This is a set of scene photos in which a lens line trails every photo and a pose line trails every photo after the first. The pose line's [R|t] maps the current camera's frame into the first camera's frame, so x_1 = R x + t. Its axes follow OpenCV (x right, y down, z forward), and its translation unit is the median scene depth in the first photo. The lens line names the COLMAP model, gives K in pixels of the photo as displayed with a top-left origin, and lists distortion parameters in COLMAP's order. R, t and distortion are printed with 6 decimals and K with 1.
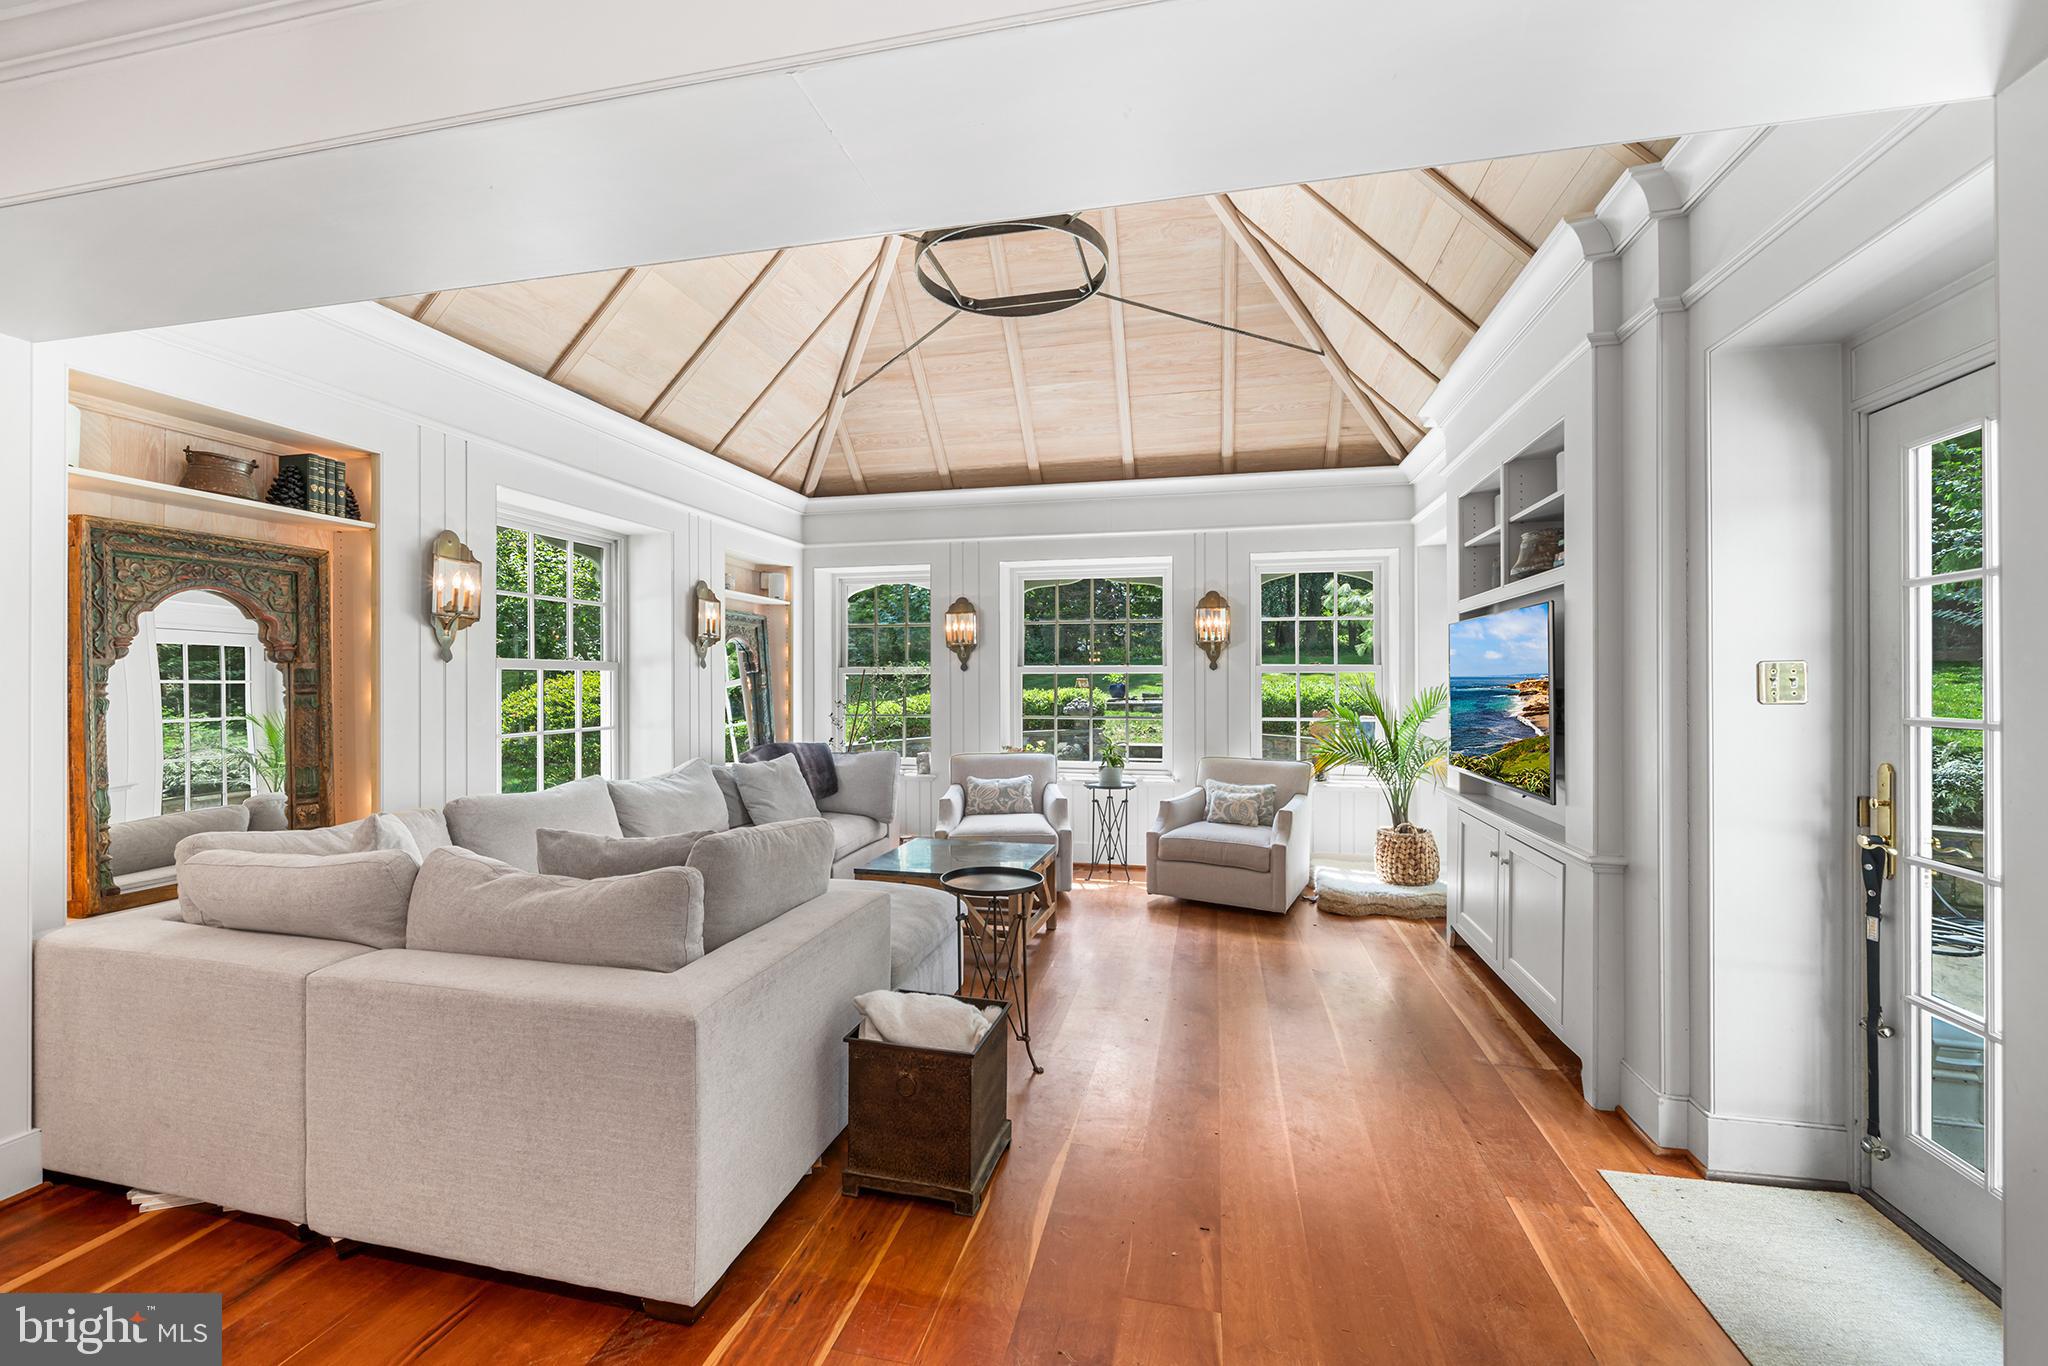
lens RADIAL K [[827.3, 0, 1016.9], [0, 827.3, 672.8], [0, 0, 1]] dist [-0.002950, 0.000651]
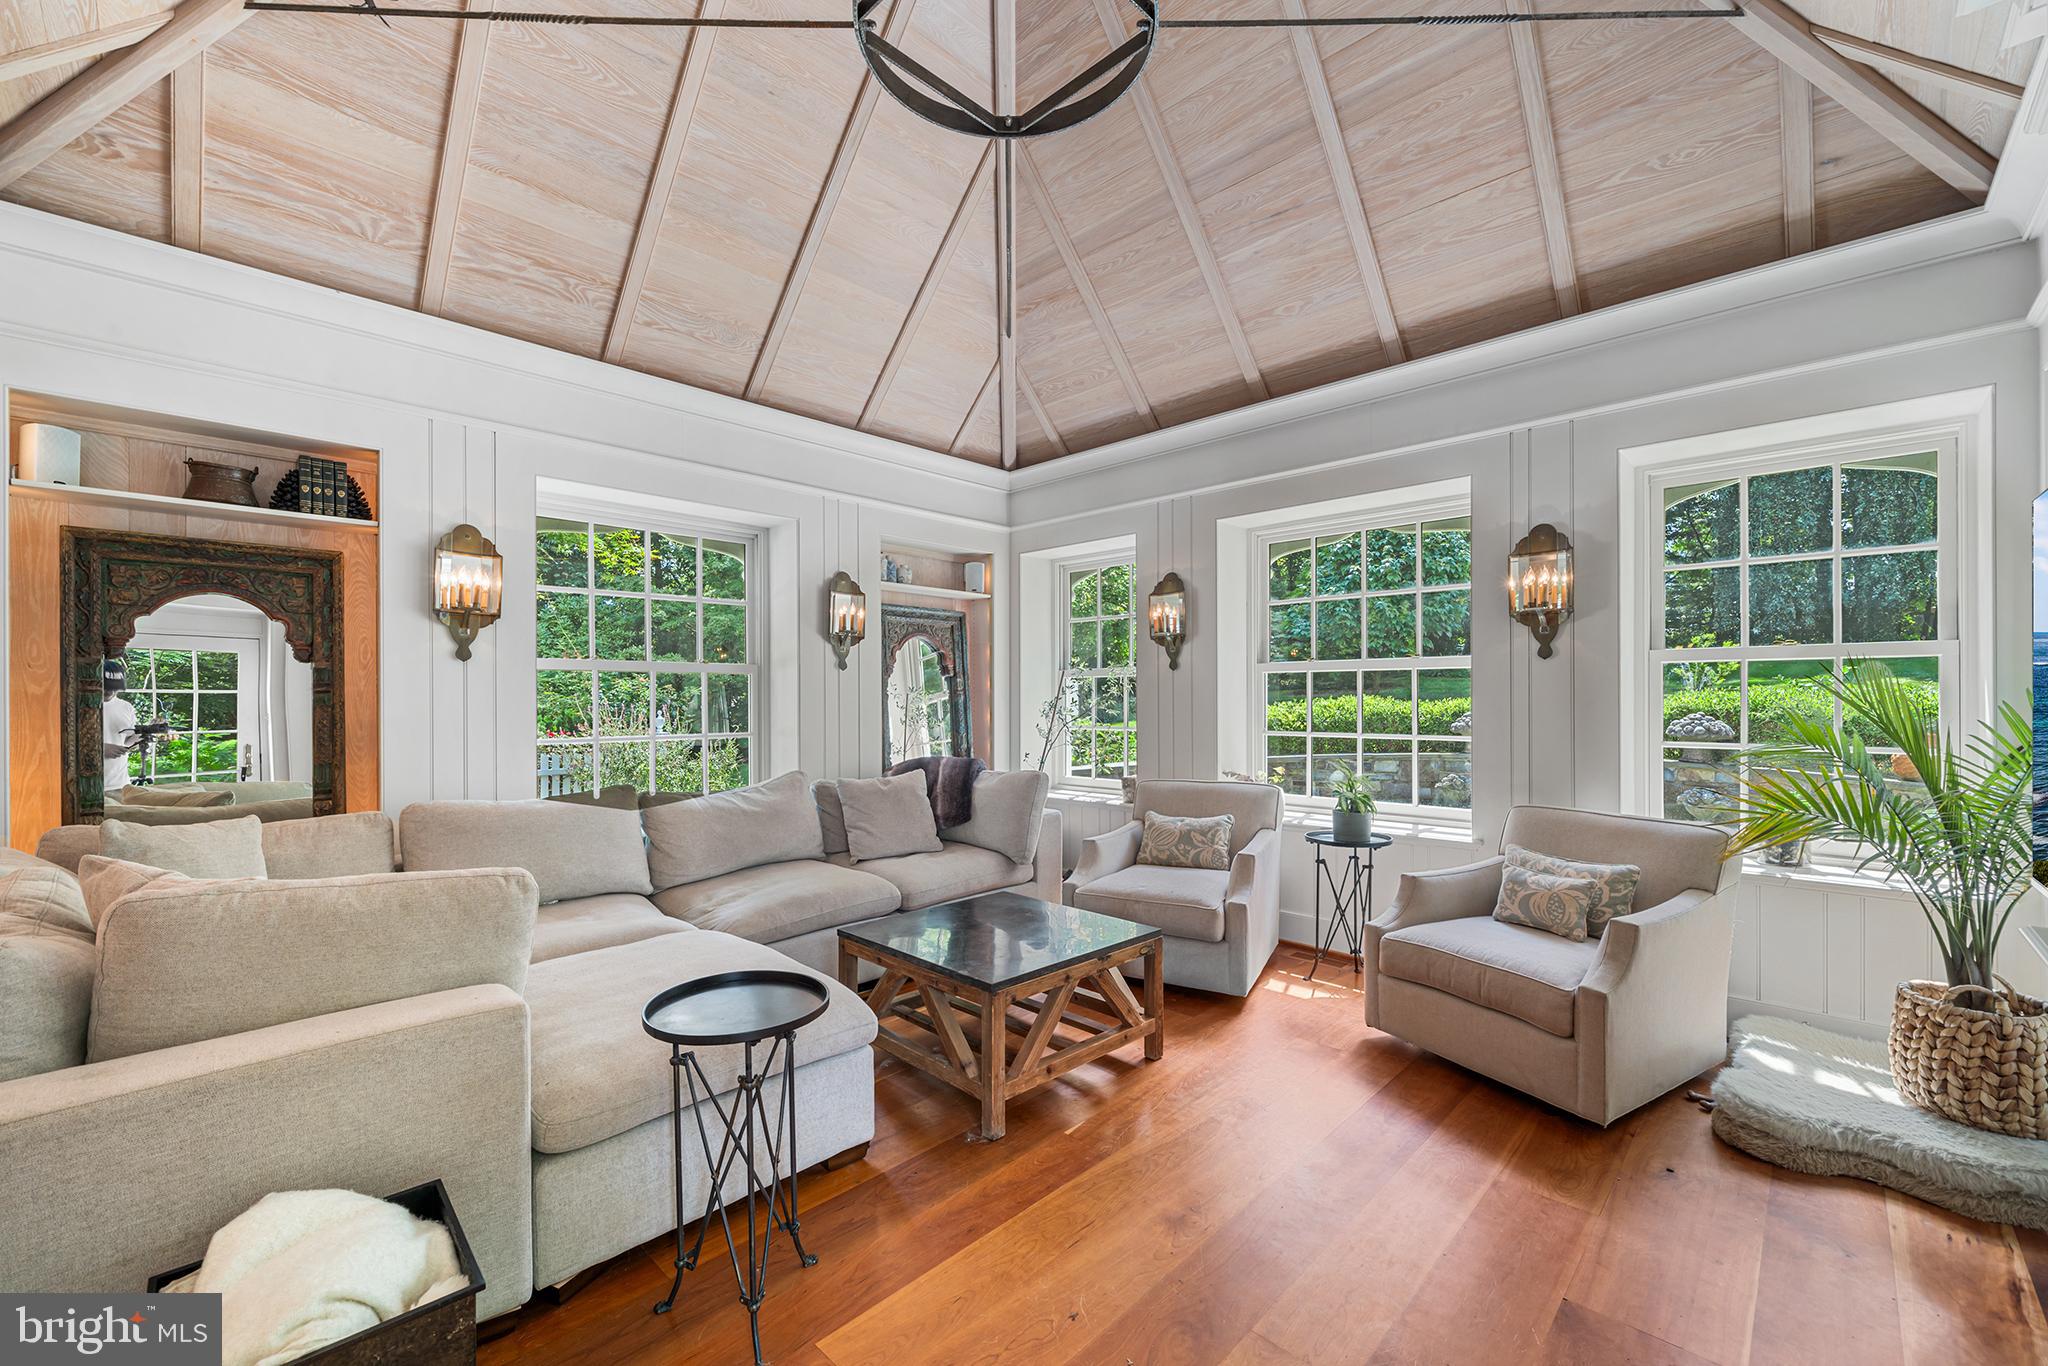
lens RADIAL K [[827.3, 0, 1022.4], [0, 827.3, 694.8], [0, 0, 1]] dist [-0.002950, 0.000651]
pose [[0.857544, -0.004071, -0.514395, 0.236631], [0.008357, 0.999947, 0.006018, 0.016728], [0.514343, -0.009459, 0.857532, 0.324974]]
